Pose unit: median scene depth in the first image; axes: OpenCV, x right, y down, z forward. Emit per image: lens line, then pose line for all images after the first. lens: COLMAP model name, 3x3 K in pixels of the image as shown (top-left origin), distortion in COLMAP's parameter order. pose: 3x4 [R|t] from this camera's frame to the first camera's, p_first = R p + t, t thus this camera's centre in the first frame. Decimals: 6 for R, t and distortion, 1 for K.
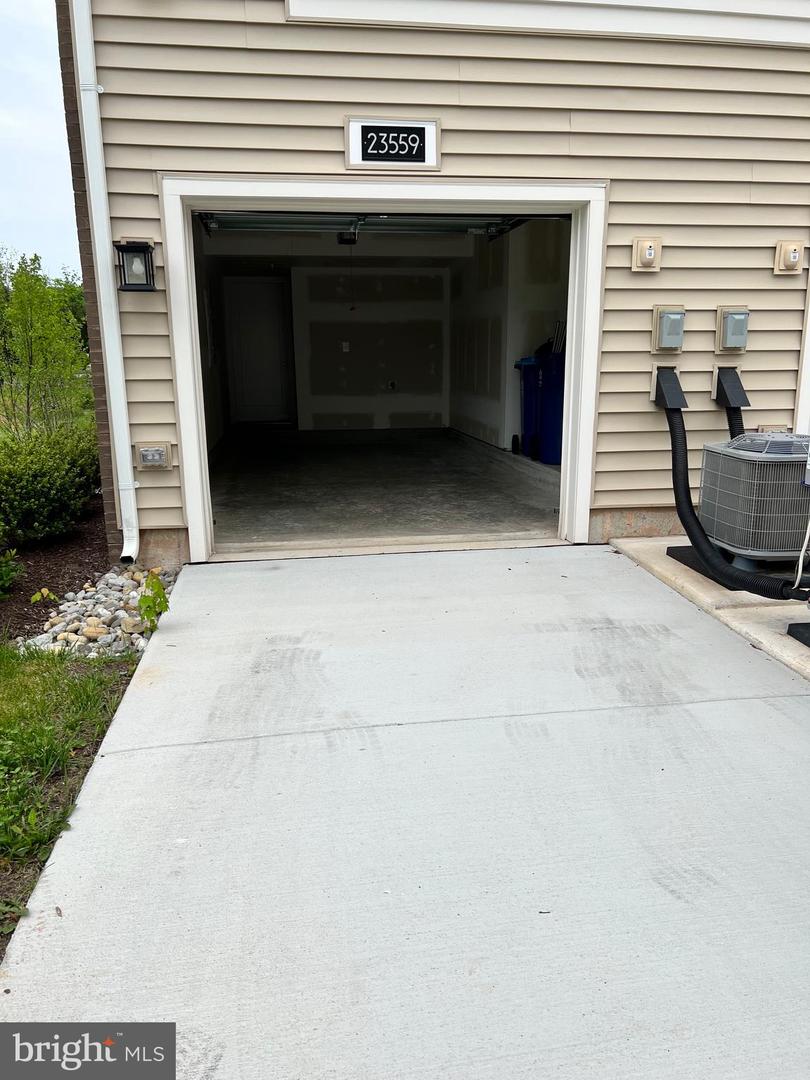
lens RADIAL K [[816.8, 0, 402.1], [0, 816.8, 545.0], [0, 0, 1]] dist [0.025018, -0.036613]
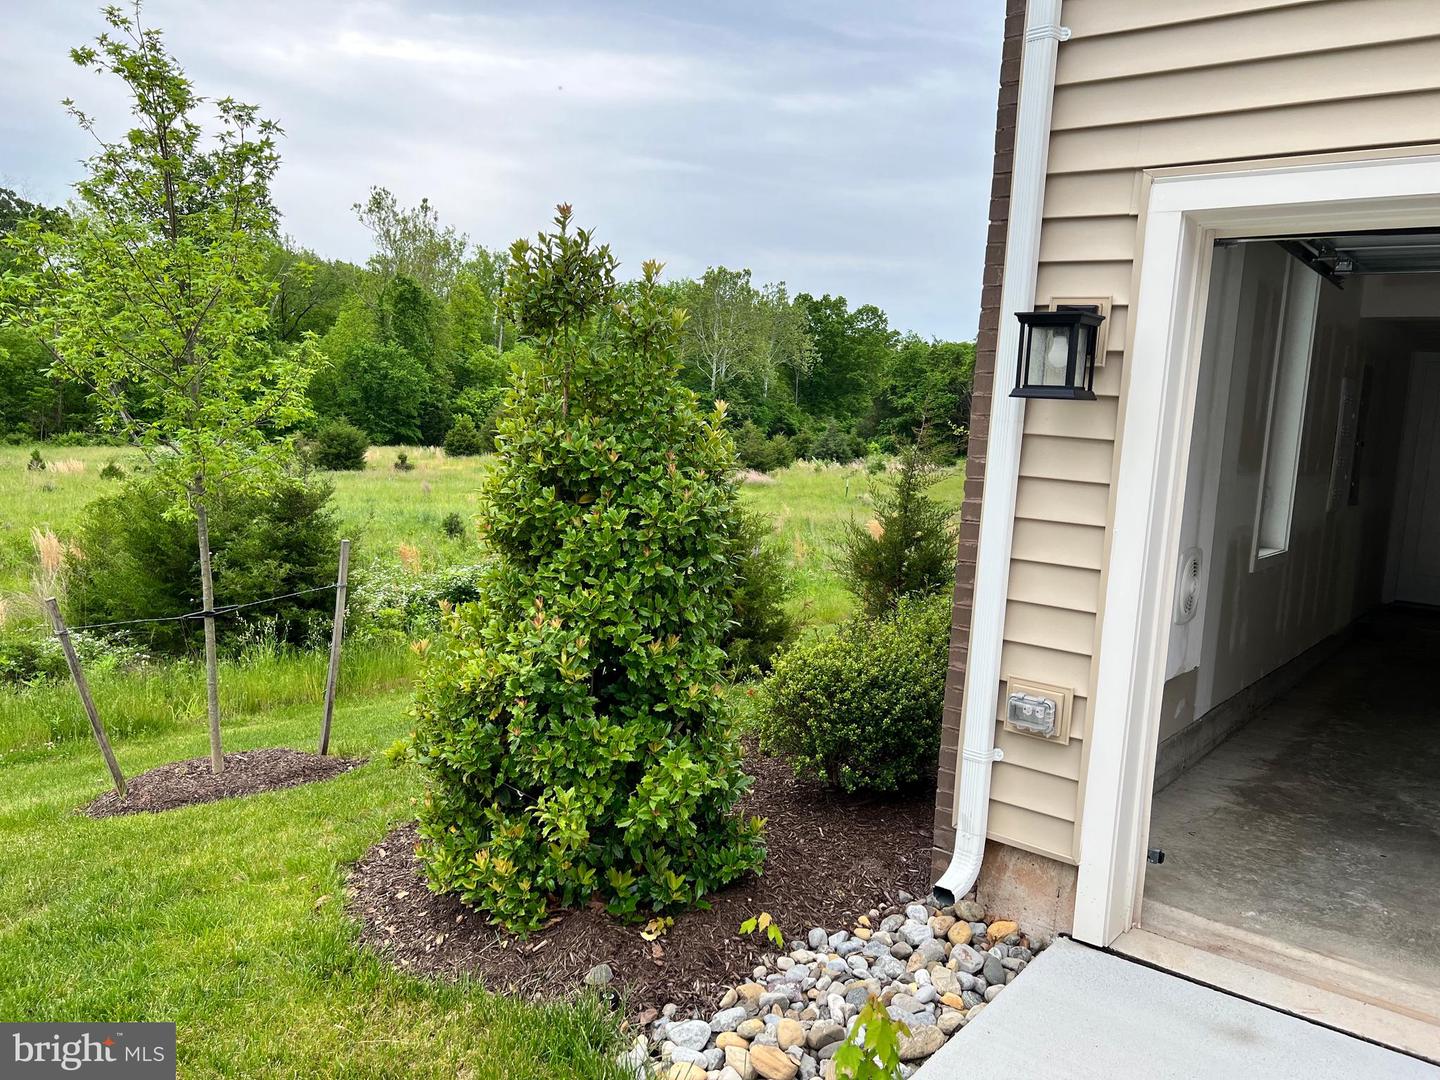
lens RADIAL K [[1089.1, 0, 720.0], [0, 1089.1, 533.7], [0, 0, 1]] dist [0.025018, -0.036613]
pose [[0.682565, 0.130924, -0.719002, 0.035363], [-0.226044, 0.973401, -0.037342, -0.146995], [0.694988, 0.188014, 0.694004, 0.377482]]
